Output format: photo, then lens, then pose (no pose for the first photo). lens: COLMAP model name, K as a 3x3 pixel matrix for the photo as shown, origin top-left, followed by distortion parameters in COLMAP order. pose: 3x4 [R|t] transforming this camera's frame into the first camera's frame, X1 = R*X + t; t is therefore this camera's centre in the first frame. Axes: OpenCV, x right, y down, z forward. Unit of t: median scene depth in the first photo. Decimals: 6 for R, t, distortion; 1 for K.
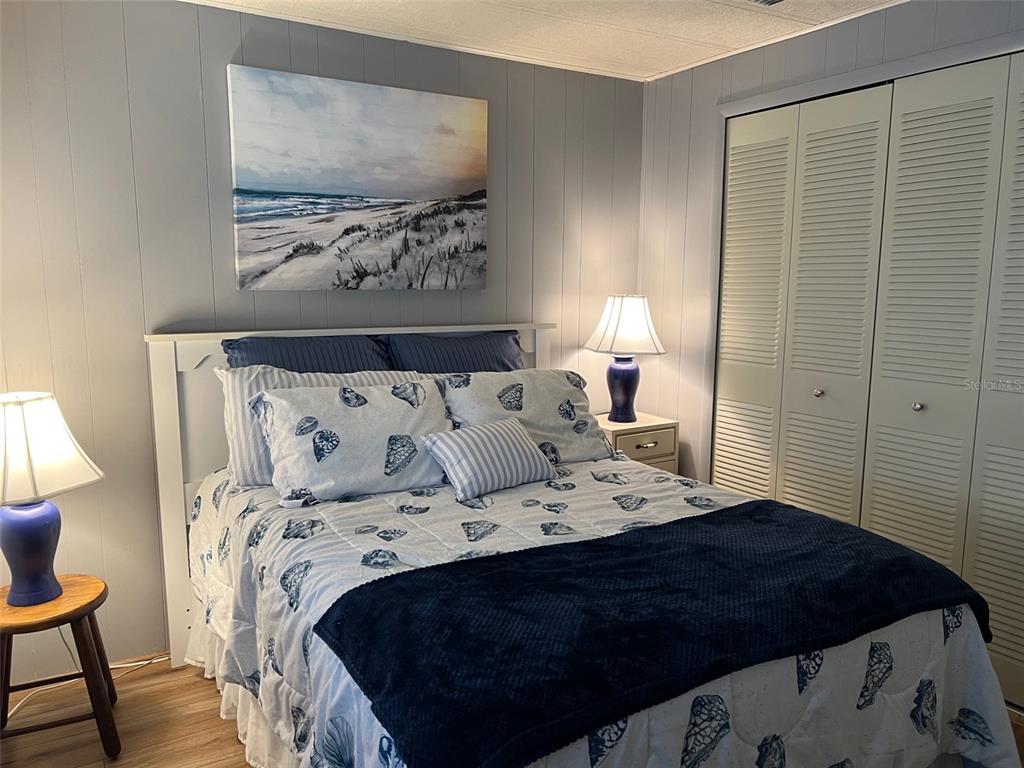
lens RADIAL K [[768.7, 0, 507.9], [0, 768.7, 381.5], [0, 0, 1]] dist [0.062879, -0.068274]
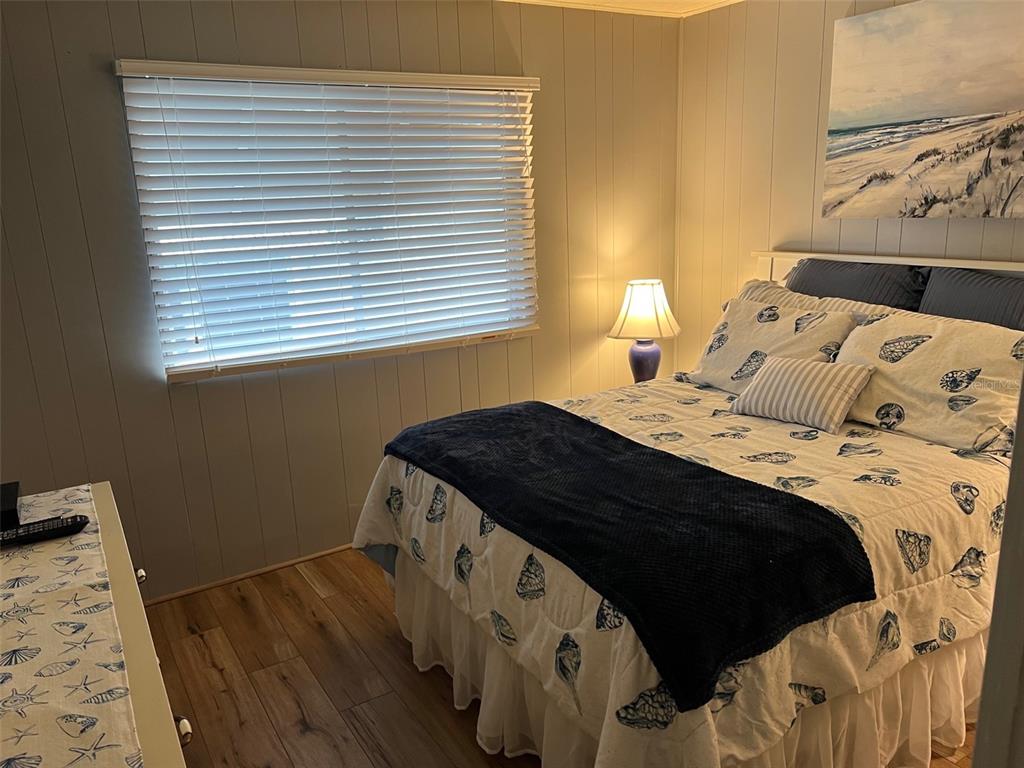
lens RADIAL K [[768.7, 0, 510.4], [0, 768.7, 389.1], [0, 0, 1]] dist [0.062879, -0.068274]
pose [[0.004380, 0.242346, -0.970180, 0.826621], [-0.090177, 0.966332, 0.240978, -0.102122], [0.995916, 0.086432, 0.026087, 0.484544]]
